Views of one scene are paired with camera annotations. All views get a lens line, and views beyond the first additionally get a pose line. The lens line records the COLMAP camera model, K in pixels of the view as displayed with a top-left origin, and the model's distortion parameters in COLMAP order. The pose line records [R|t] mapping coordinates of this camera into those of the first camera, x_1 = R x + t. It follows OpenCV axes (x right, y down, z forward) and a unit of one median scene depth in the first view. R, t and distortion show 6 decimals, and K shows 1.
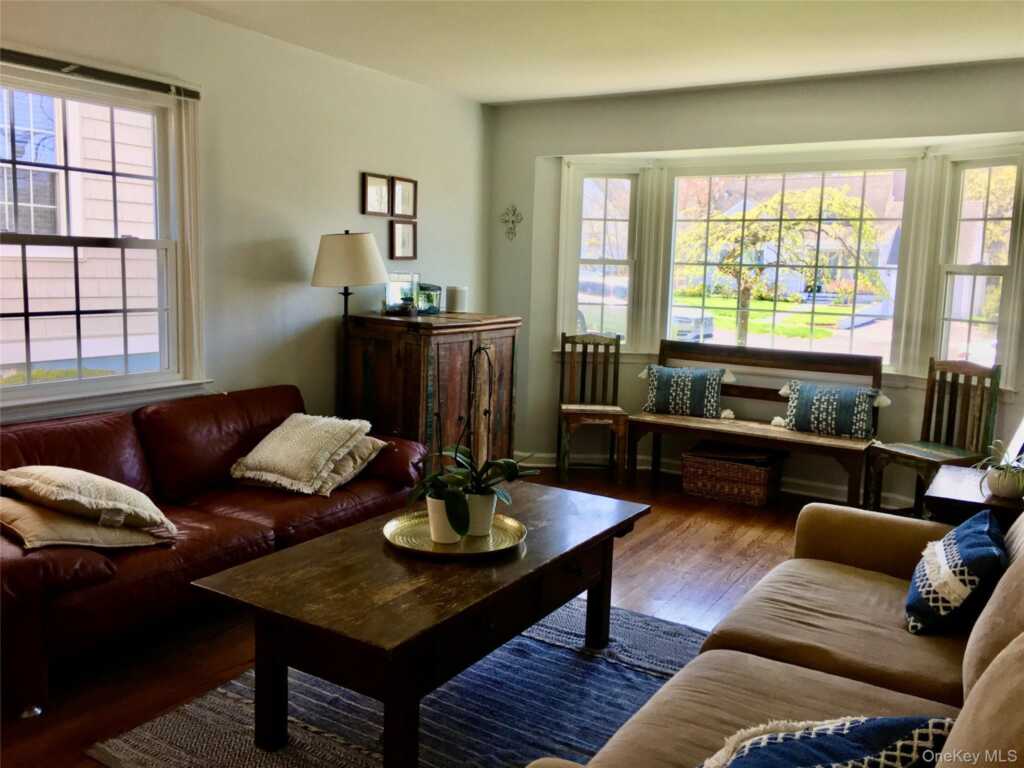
lens RADIAL K [[887.9, 0, 510.6], [0, 887.9, 383.6], [0, 0, 1]] dist [0.056545, -0.009924]
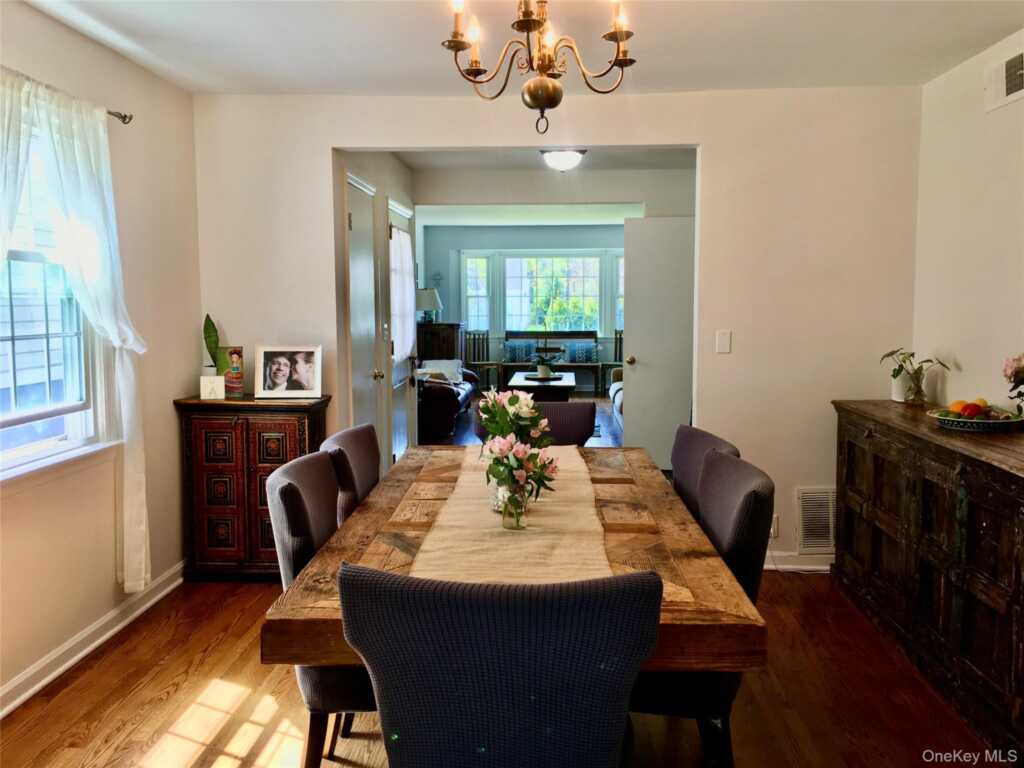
lens RADIAL K [[887.9, 0, 512.6], [0, 887.9, 381.5], [0, 0, 1]] dist [0.056545, -0.009924]
pose [[0.866174, -0.079625, 0.493359, -0.936760], [0.098041, 0.995116, -0.011522, 0.106277], [-0.490031, 0.058349, 0.869750, -0.947424]]
